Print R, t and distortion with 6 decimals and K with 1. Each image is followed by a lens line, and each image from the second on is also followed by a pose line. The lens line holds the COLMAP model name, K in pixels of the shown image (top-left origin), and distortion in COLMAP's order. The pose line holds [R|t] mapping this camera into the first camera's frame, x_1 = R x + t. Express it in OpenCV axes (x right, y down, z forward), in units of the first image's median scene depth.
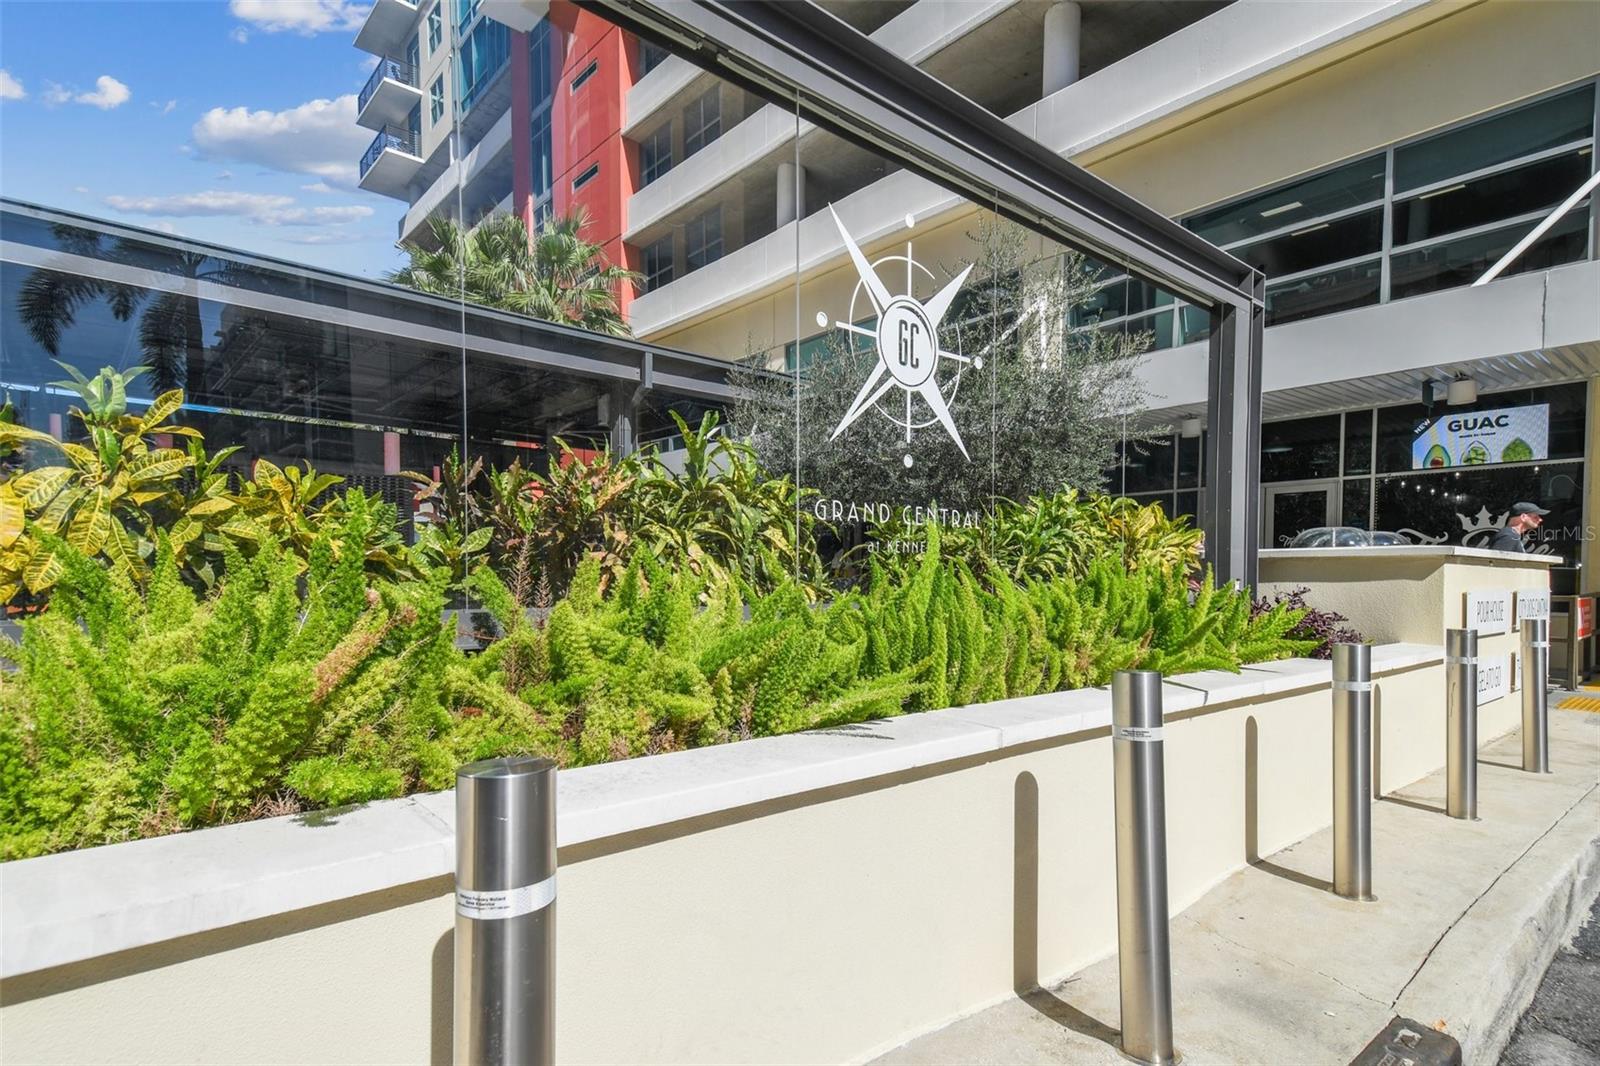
lens RADIAL K [[846.2, 0, 814.6], [0, 846.2, 581.3], [0, 0, 1]] dist [0.058077, 0.001111]
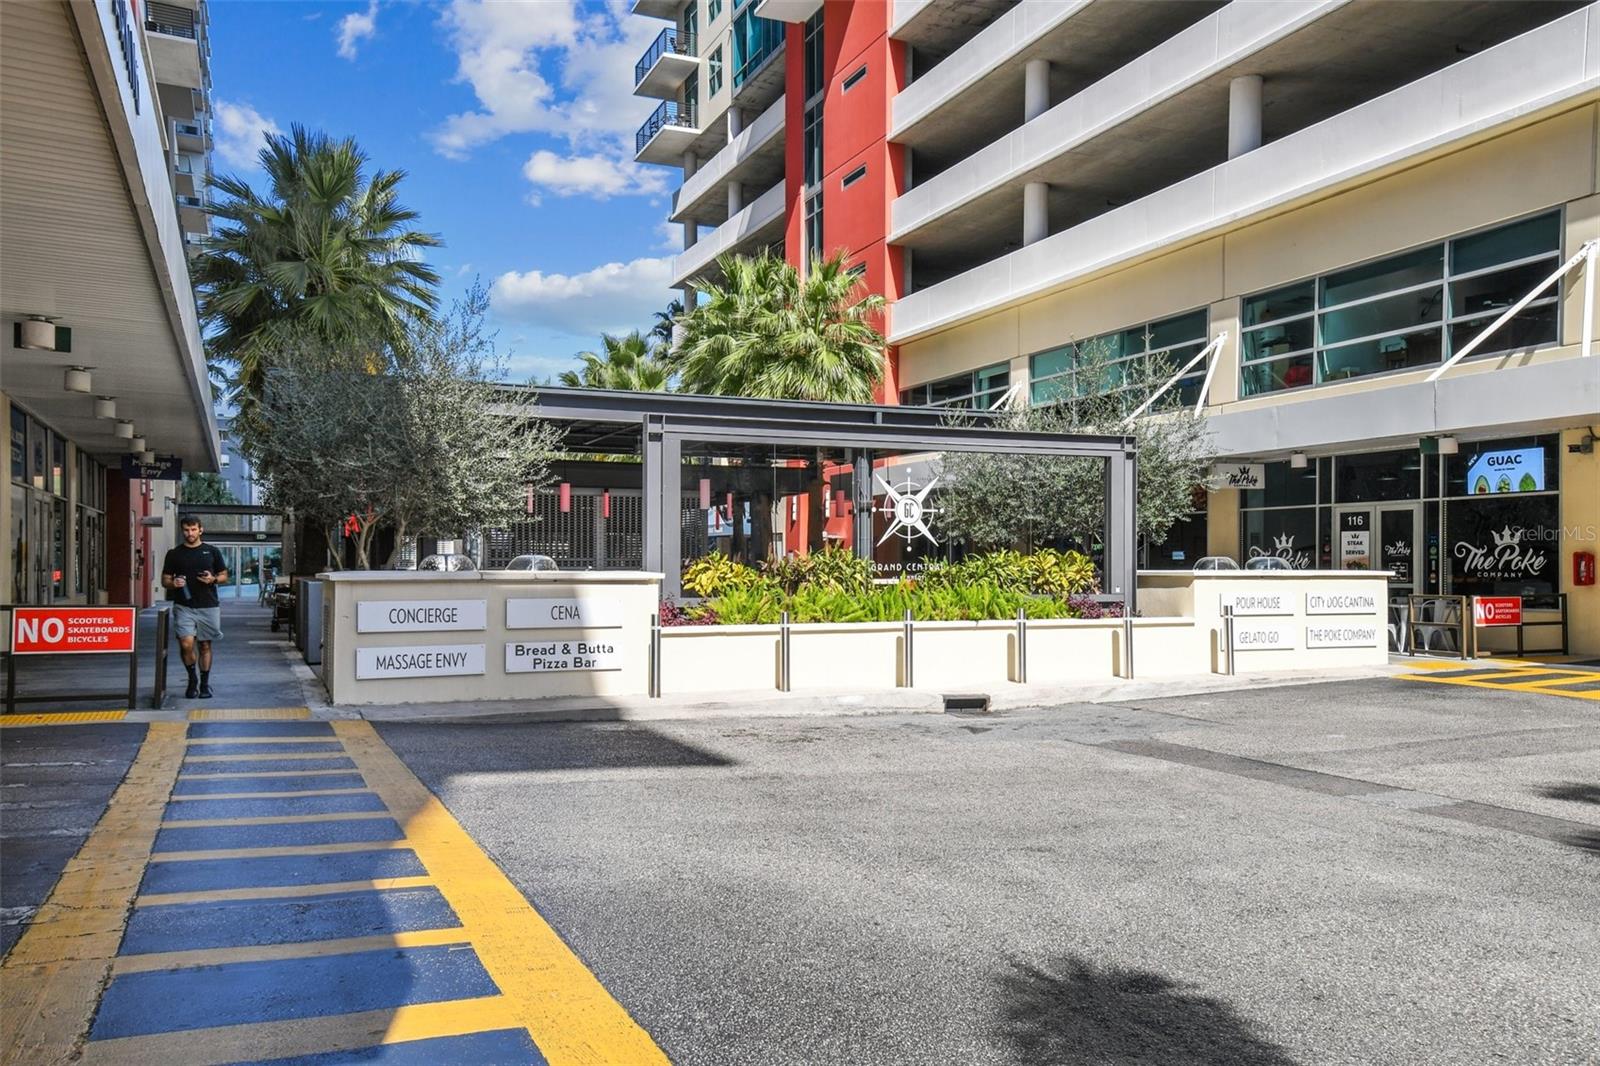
lens RADIAL K [[1330.4, 0, 800.3], [0, 1330.4, 539.4], [0, 0, 1]] dist [-0.004366, -0.001734]
pose [[0.946765, -0.010375, -0.321760, 0.351245], [0.002491, 0.999687, -0.024904, -0.016840], [0.321917, 0.022777, 0.946494, -0.996130]]
